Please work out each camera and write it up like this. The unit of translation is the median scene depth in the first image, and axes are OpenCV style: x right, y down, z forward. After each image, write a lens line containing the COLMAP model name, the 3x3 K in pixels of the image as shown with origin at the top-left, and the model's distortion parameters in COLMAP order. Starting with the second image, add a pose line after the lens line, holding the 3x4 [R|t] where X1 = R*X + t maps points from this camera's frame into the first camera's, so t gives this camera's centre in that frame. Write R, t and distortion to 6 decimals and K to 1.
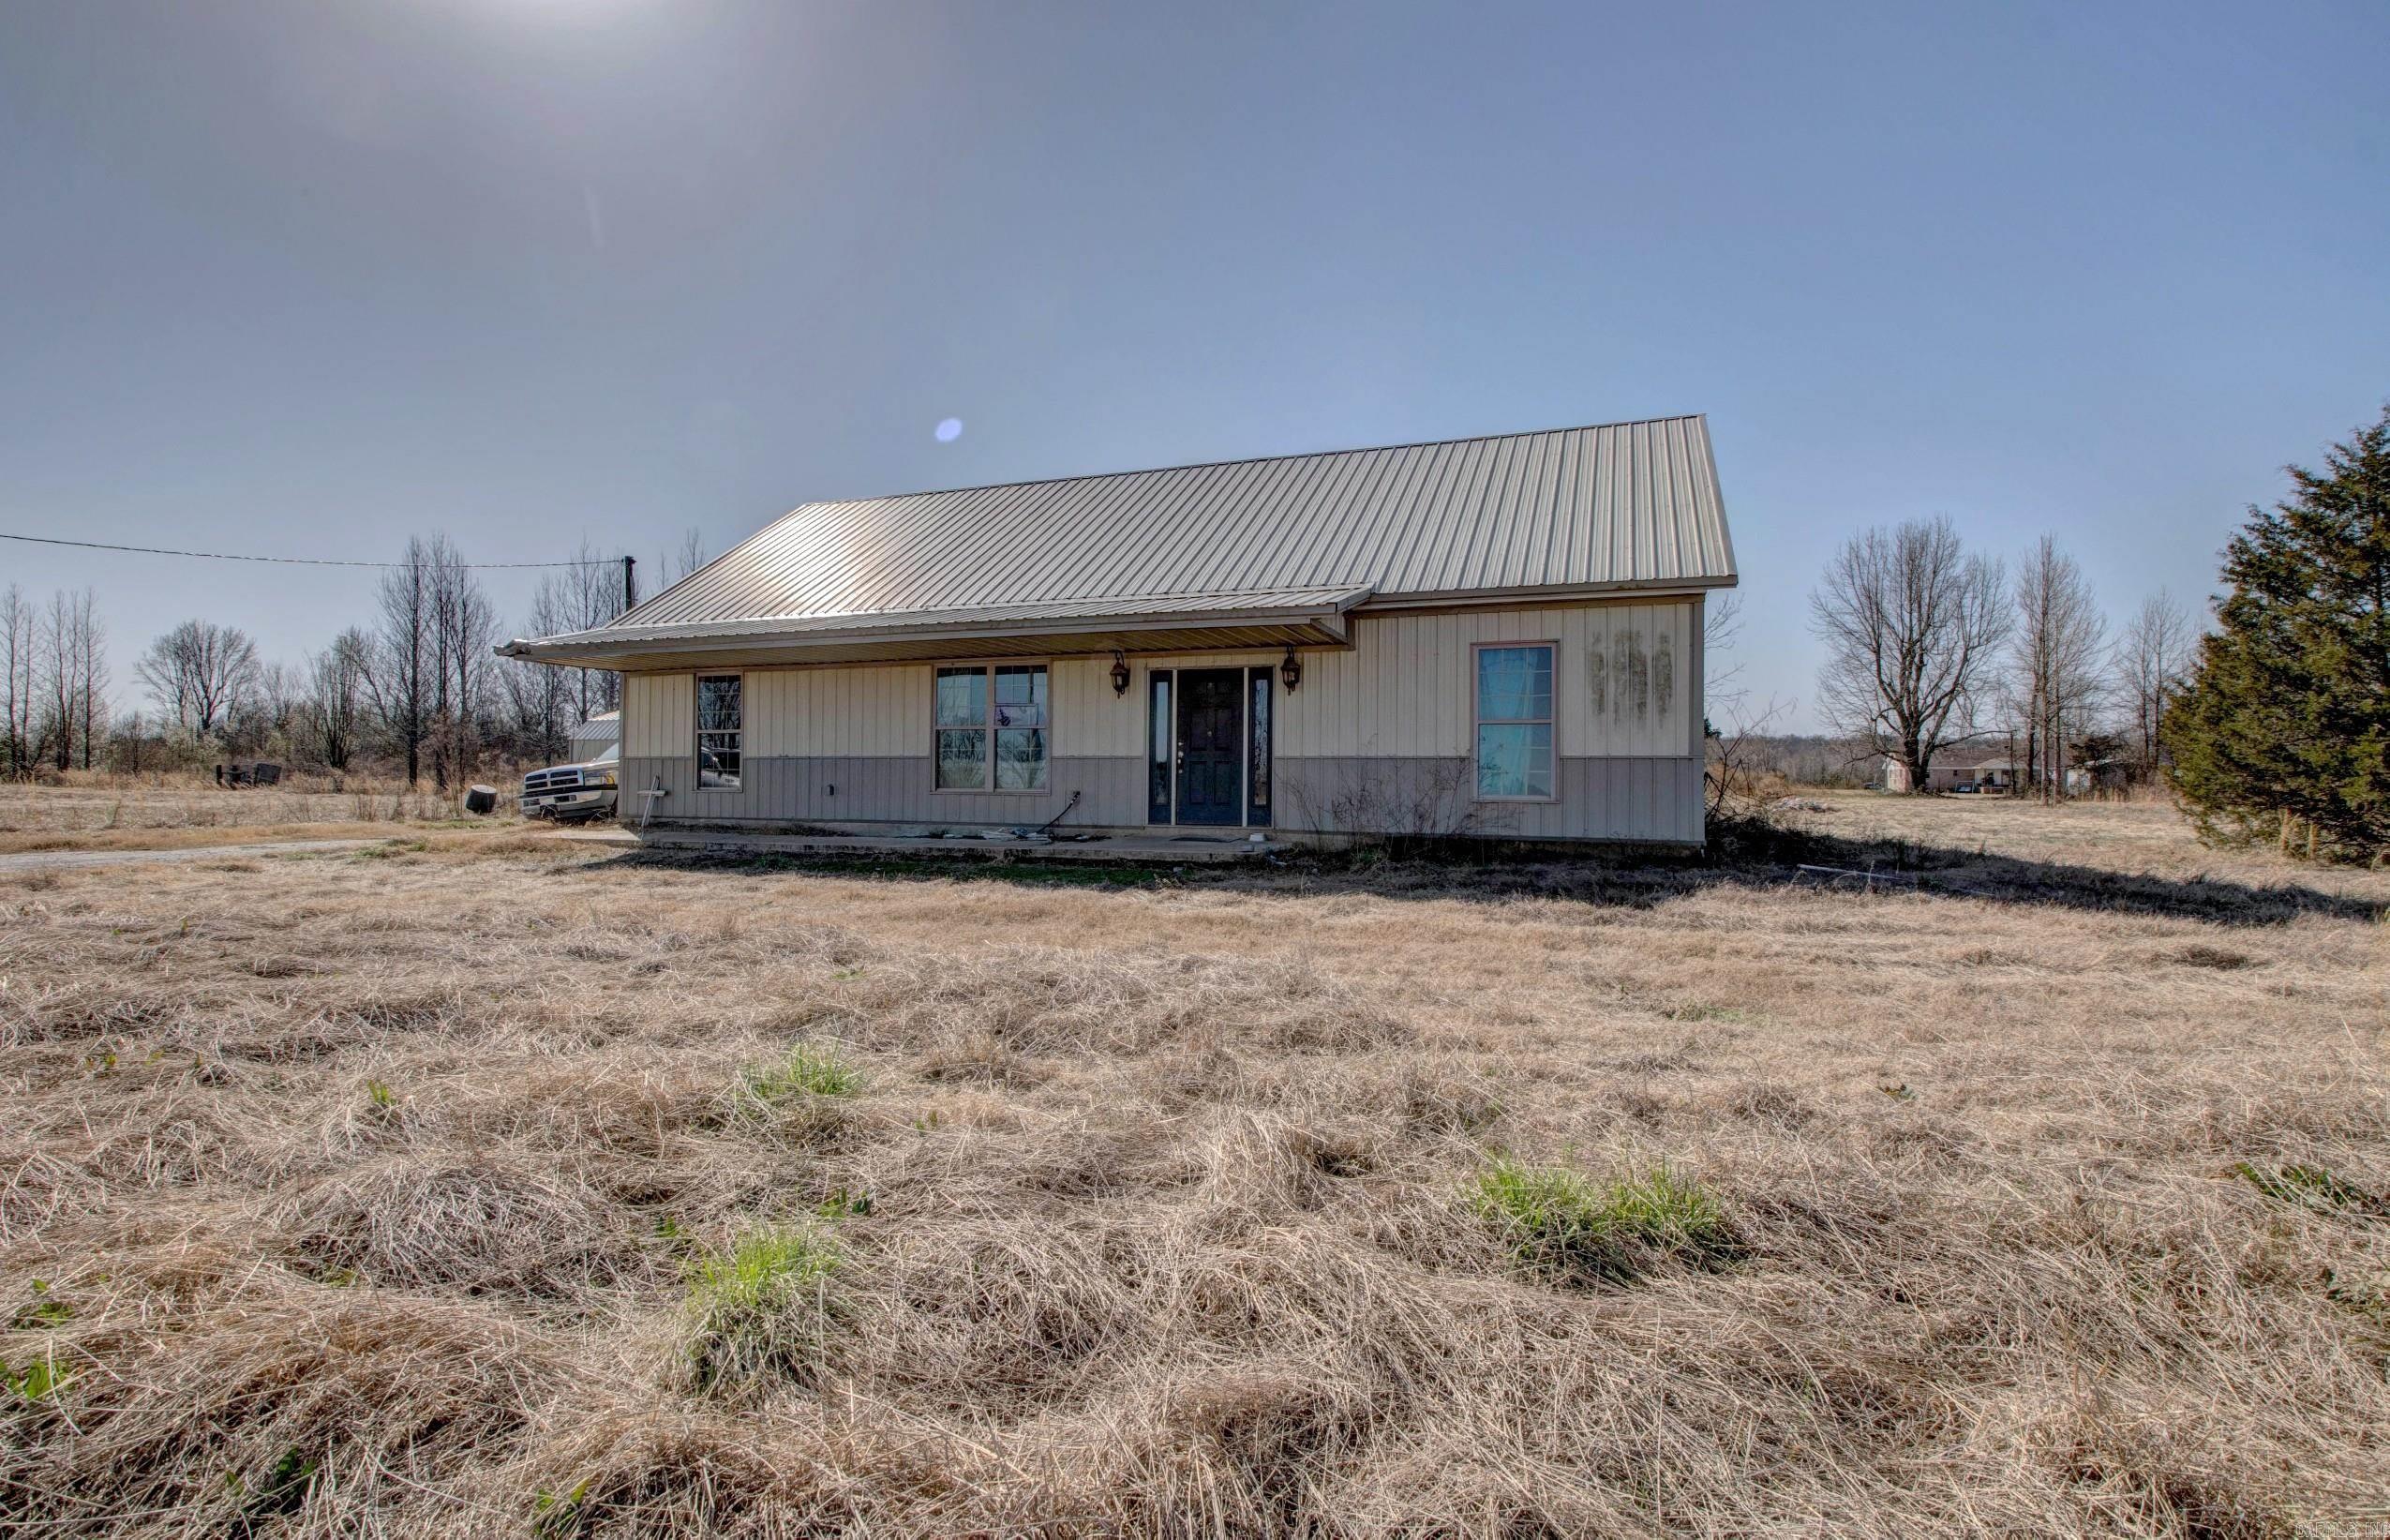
lens RADIAL K [[1156.8, 0, 1197.8], [0, 1156.8, 774.6], [0, 0, 1]] dist [-0.029065, -0.001117]
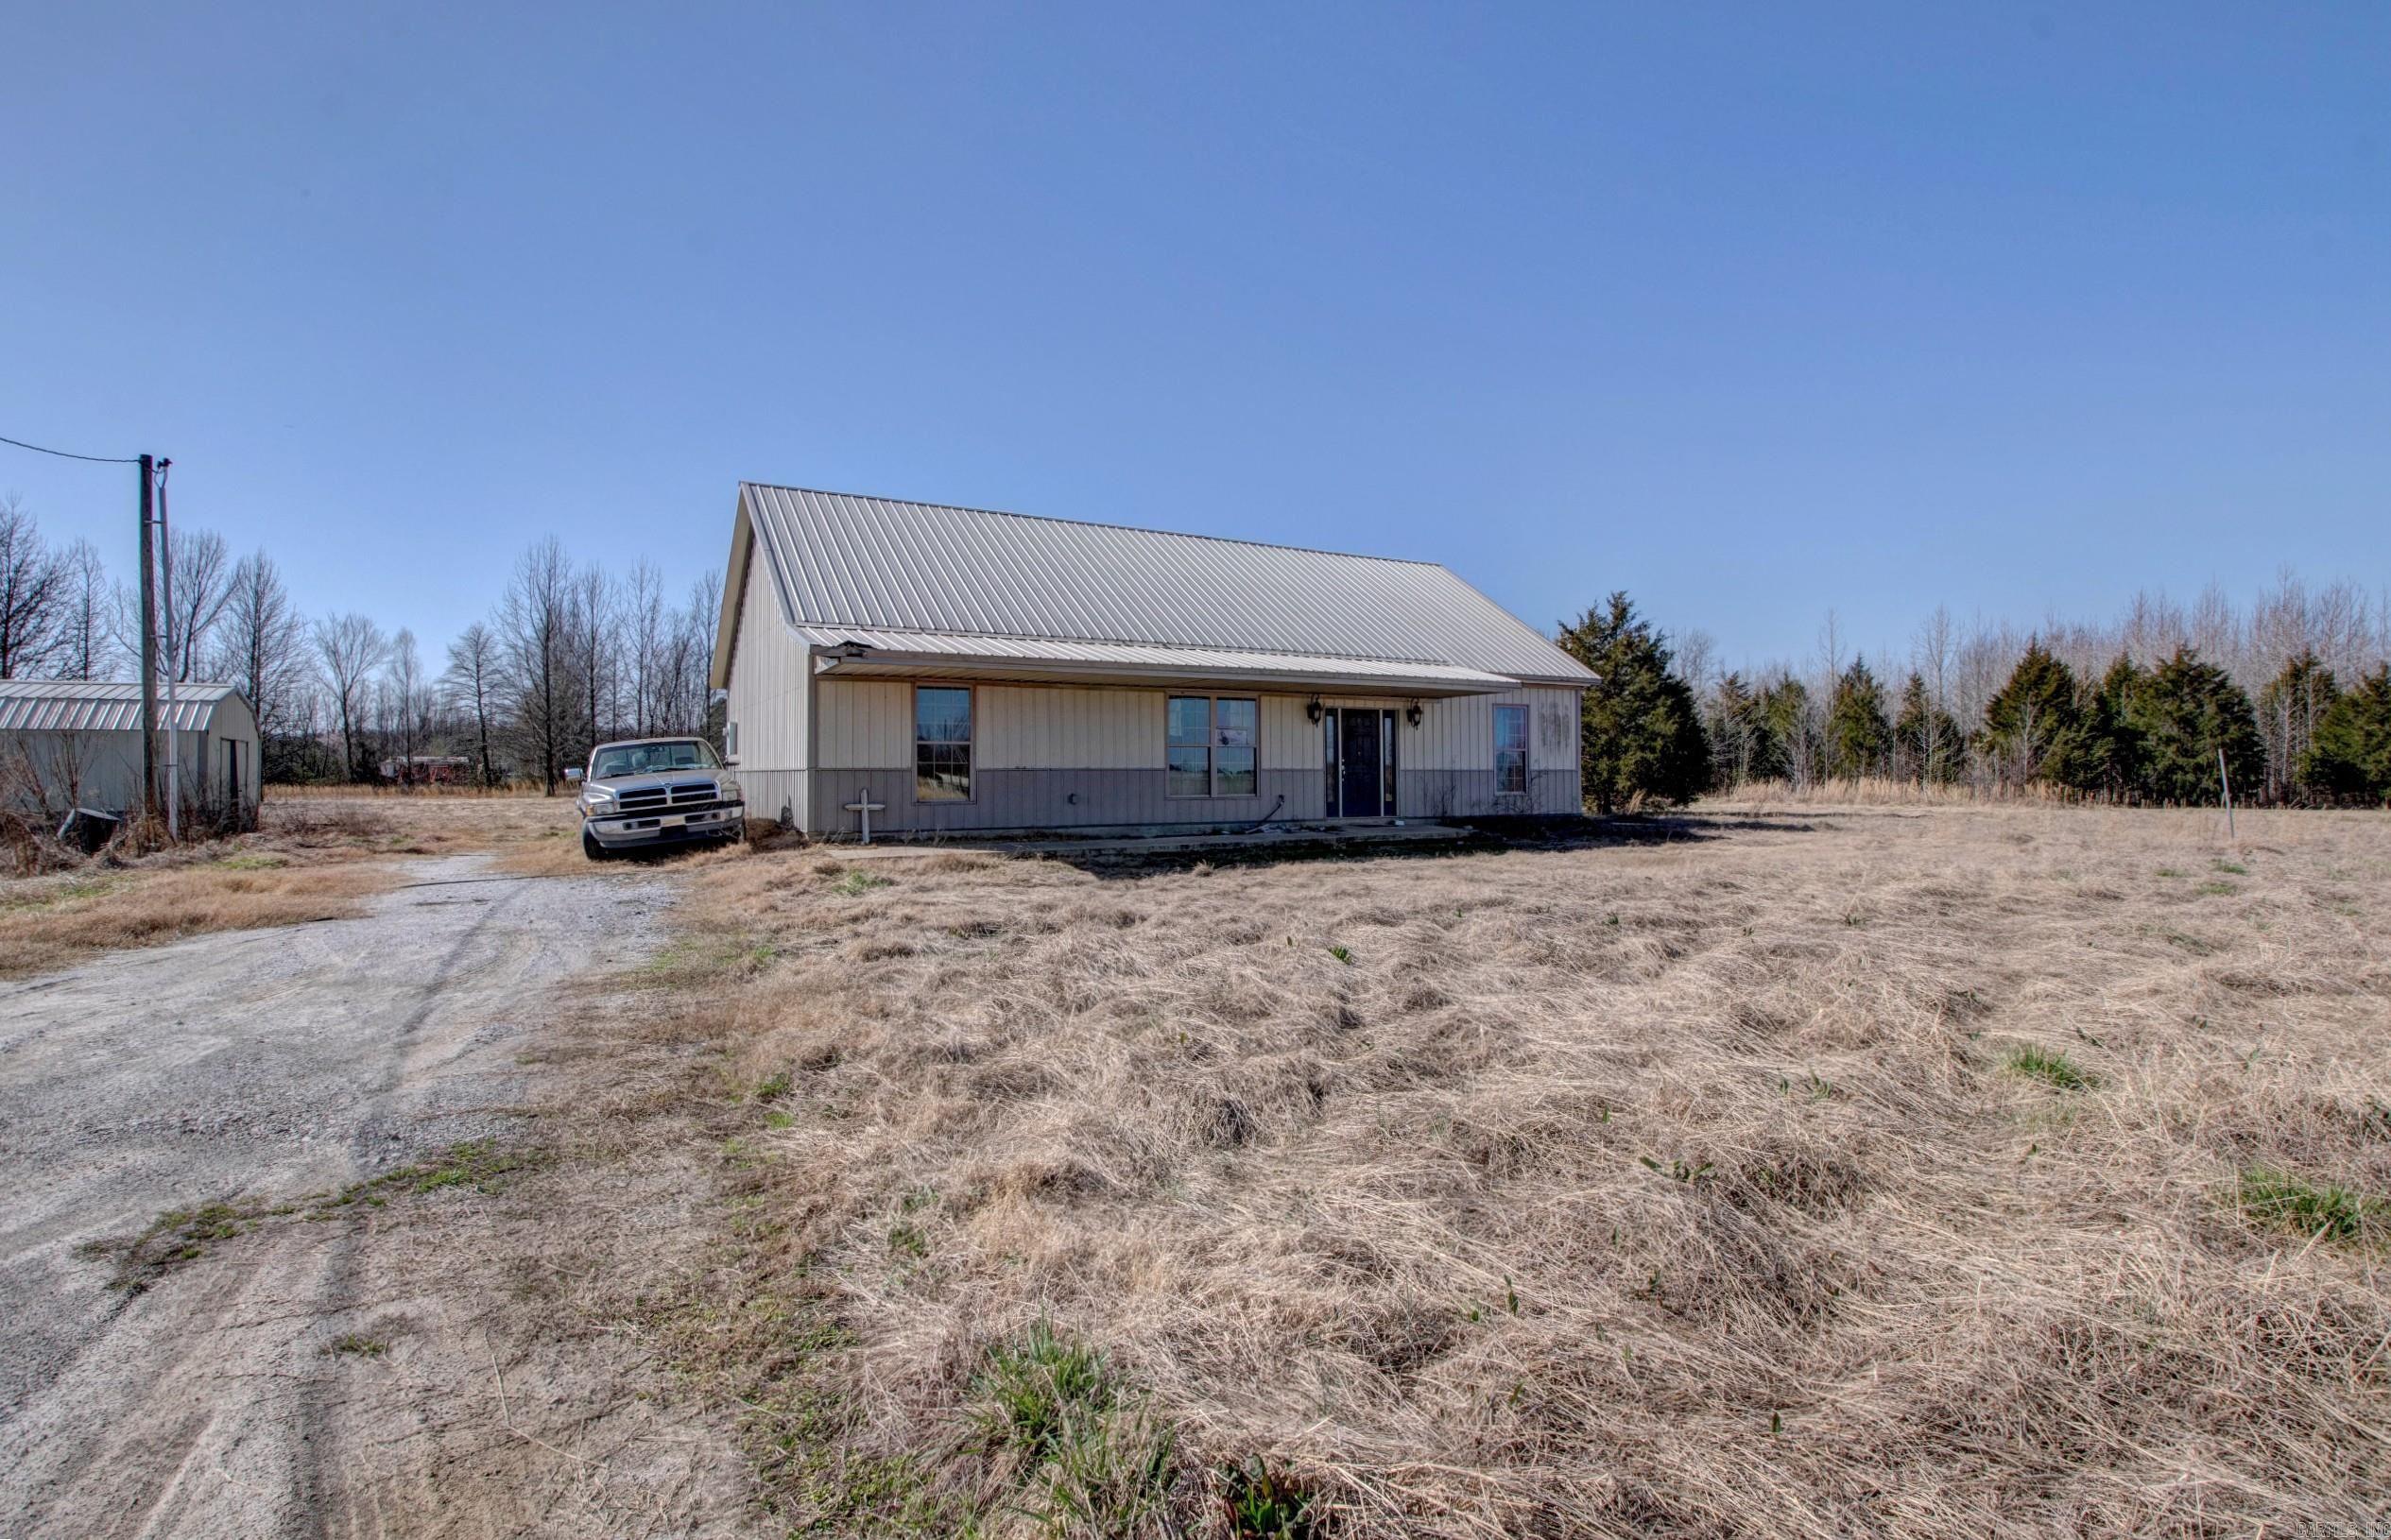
lens RADIAL K [[1157.0, 0, 1197.7], [0, 1157.0, 769.8], [0, 0, 1]] dist [-0.029065, -0.001117]
pose [[0.626818, -0.005262, 0.779148, -1.233996], [0.000675, 0.999980, 0.006211, -0.023450], [-0.779166, -0.003367, 0.626809, 0.240154]]
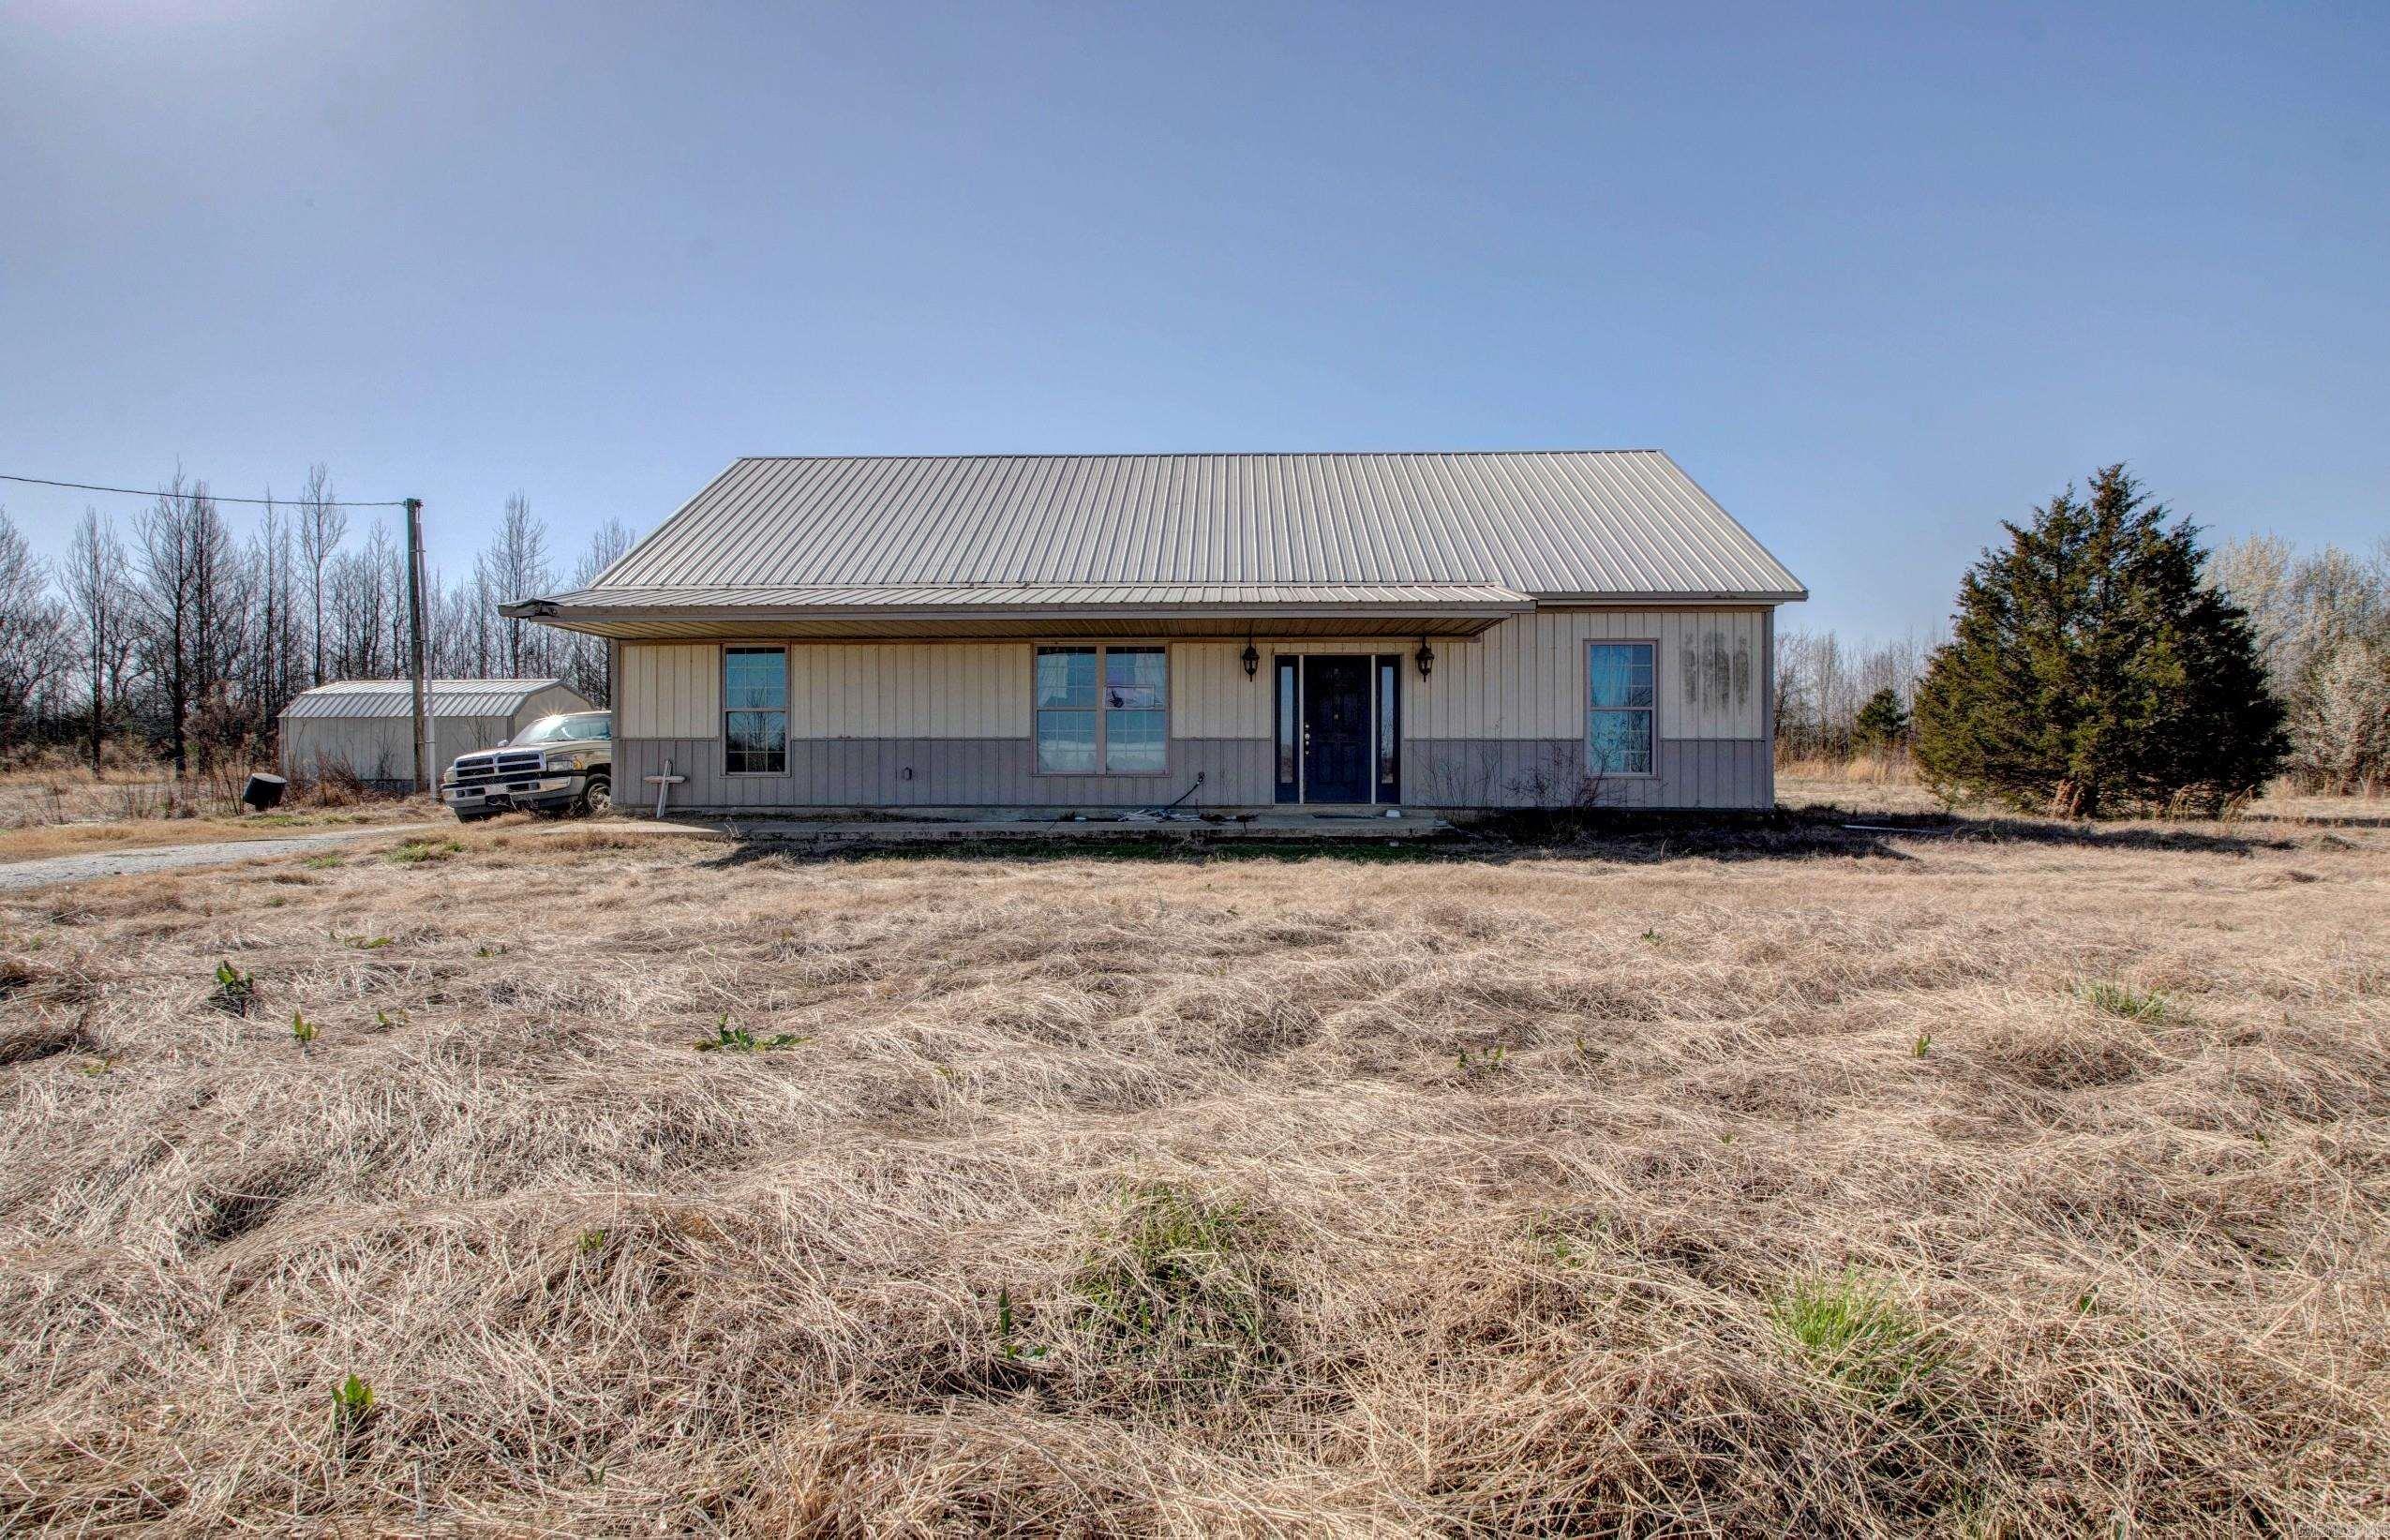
lens RADIAL K [[1156.8, 0, 1198.3], [0, 1156.8, 762.0], [0, 0, 1]] dist [-0.029065, -0.001117]
pose [[0.945078, -0.005887, 0.326793, -0.447316], [0.003966, 0.999971, 0.006543, -0.001241], [-0.326822, -0.004888, 0.945073, 0.040888]]
